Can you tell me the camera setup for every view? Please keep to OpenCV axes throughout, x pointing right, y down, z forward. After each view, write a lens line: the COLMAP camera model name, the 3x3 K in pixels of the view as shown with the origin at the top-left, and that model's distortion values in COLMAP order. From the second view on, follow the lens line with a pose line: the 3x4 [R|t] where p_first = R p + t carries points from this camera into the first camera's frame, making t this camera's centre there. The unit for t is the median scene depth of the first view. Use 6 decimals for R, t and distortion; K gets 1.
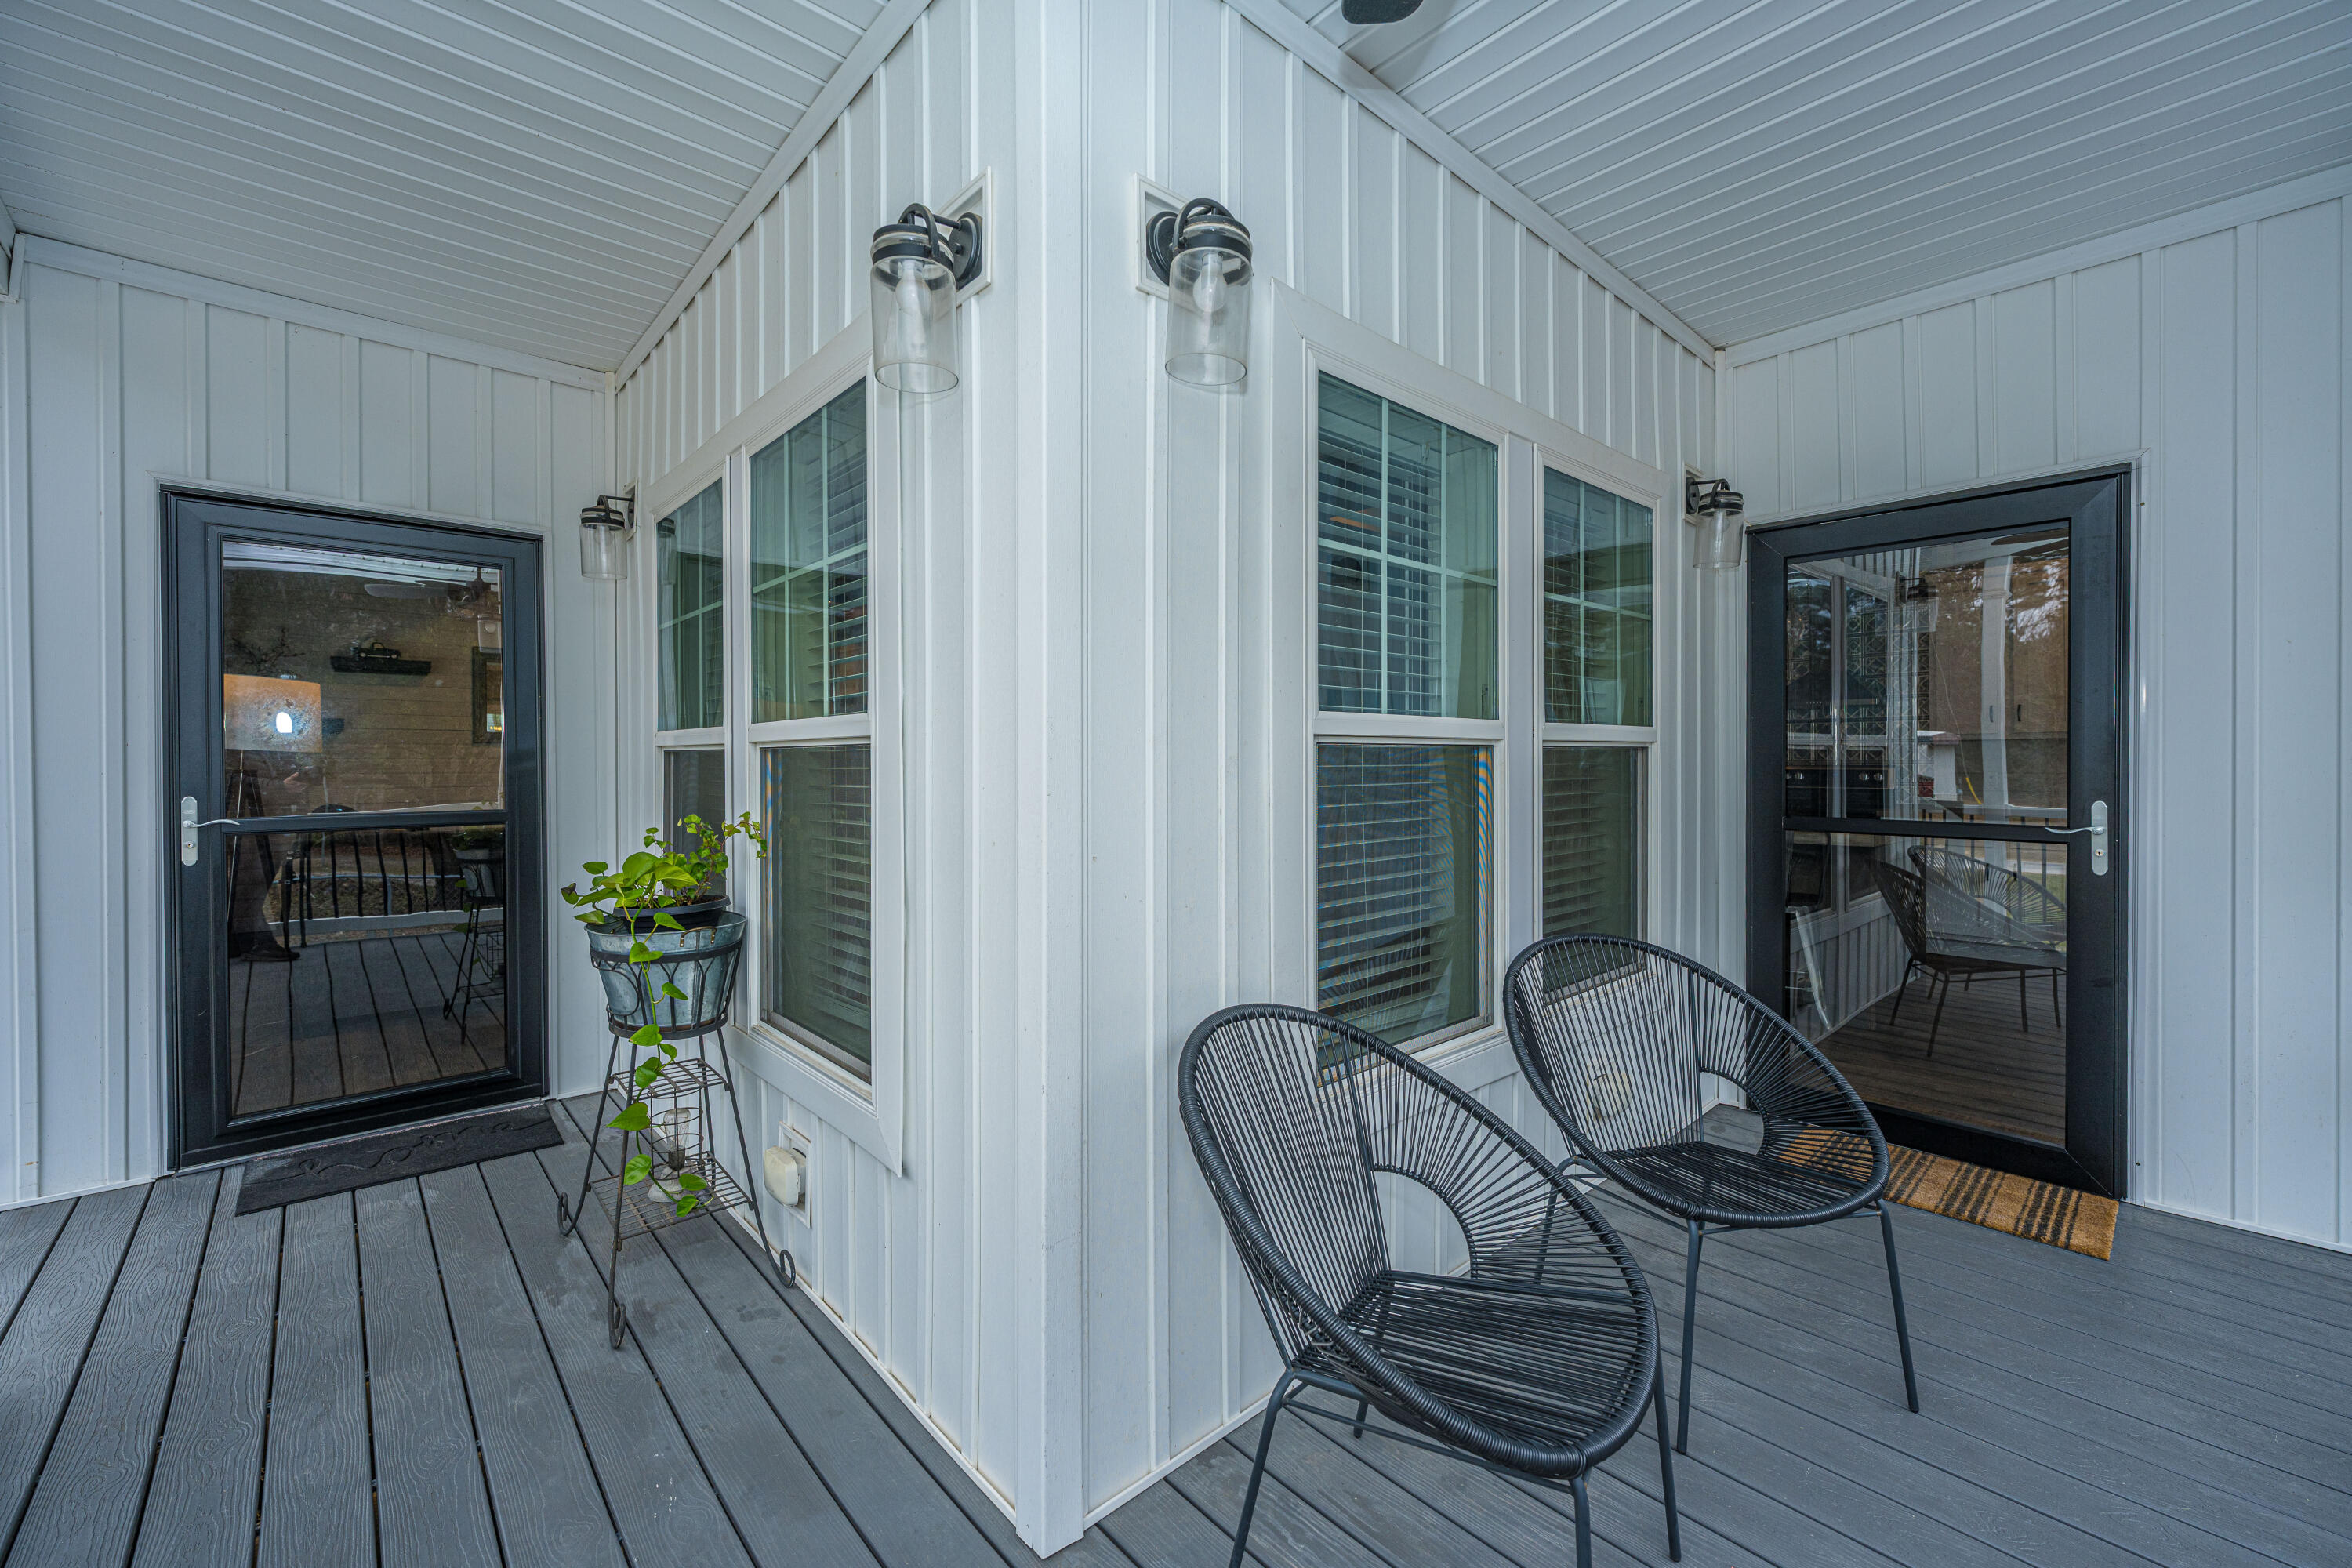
lens RADIAL K [[922.2, 0, 1126.9], [0, 922.2, 772.9], [0, 0, 1]] dist [0.000685, -0.000189]
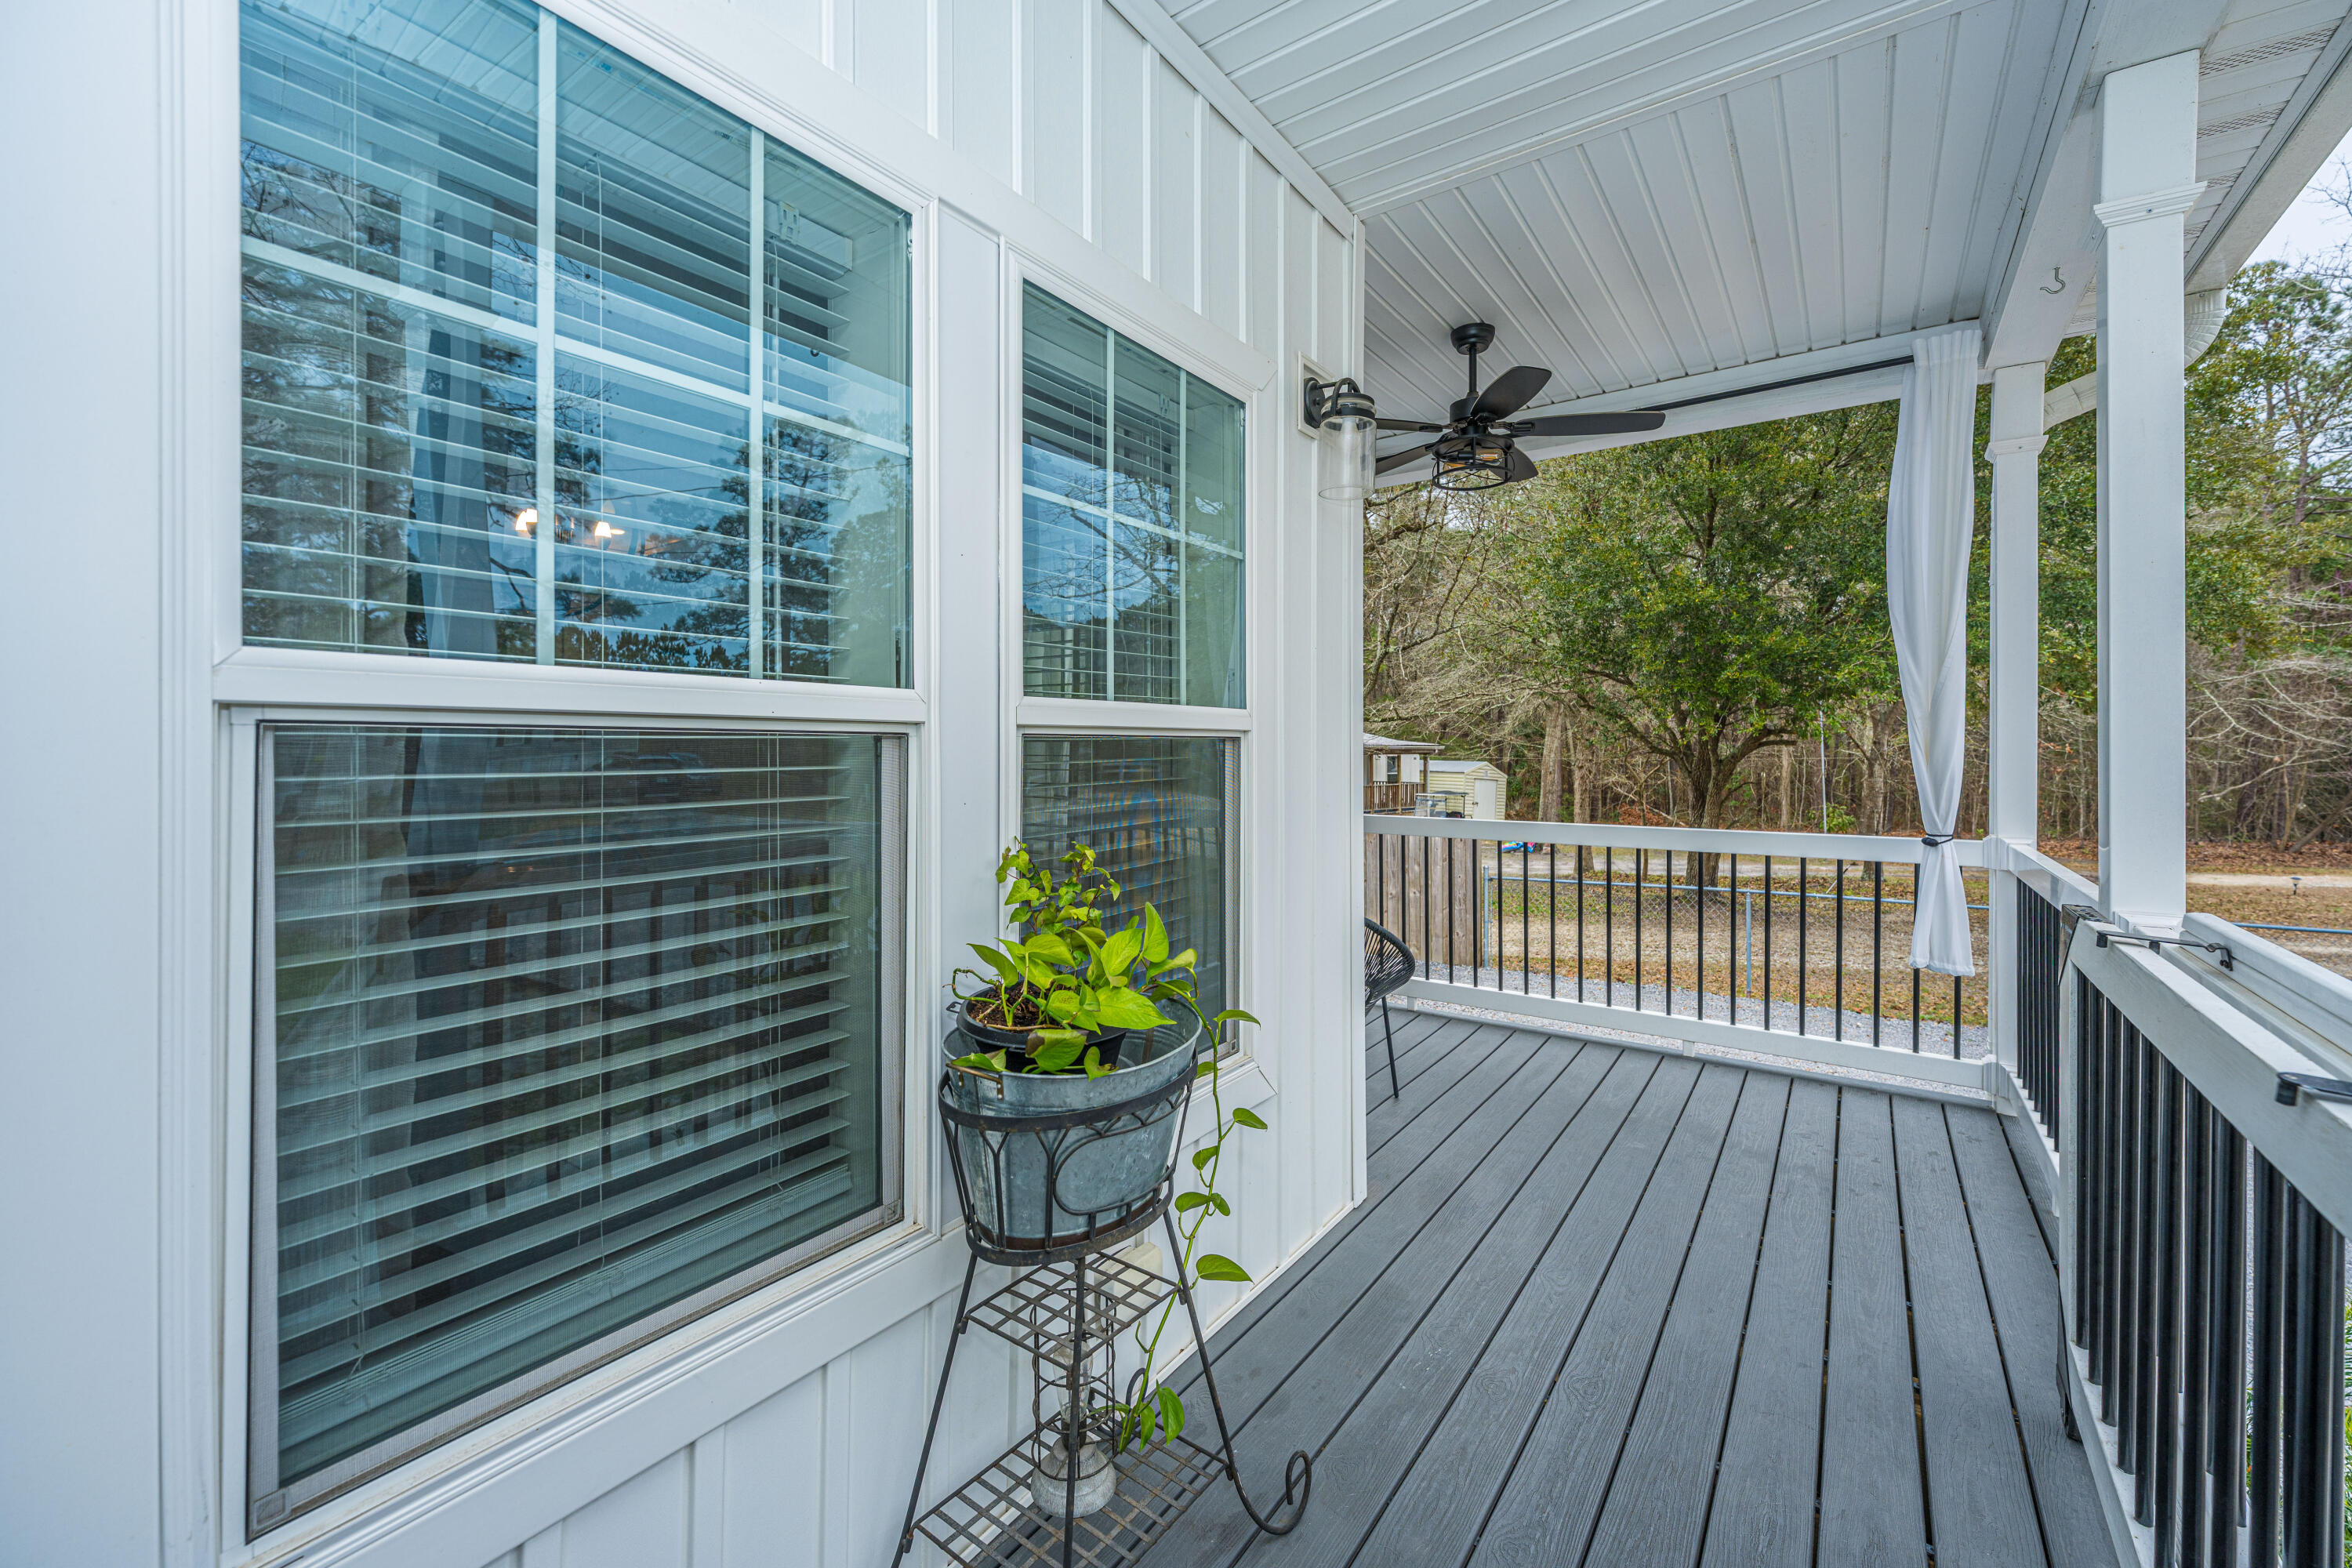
lens RADIAL K [[945.9, 0, 1179.3], [0, 945.9, 780.5], [0, 0, 1]] dist [-0.001641, 0.000183]
pose [[0.974048, -0.004968, 0.226286, 0.146029], [0.001364, 0.999870, 0.016080, -0.002921], [-0.226337, -0.015354, 0.973928, 0.126982]]
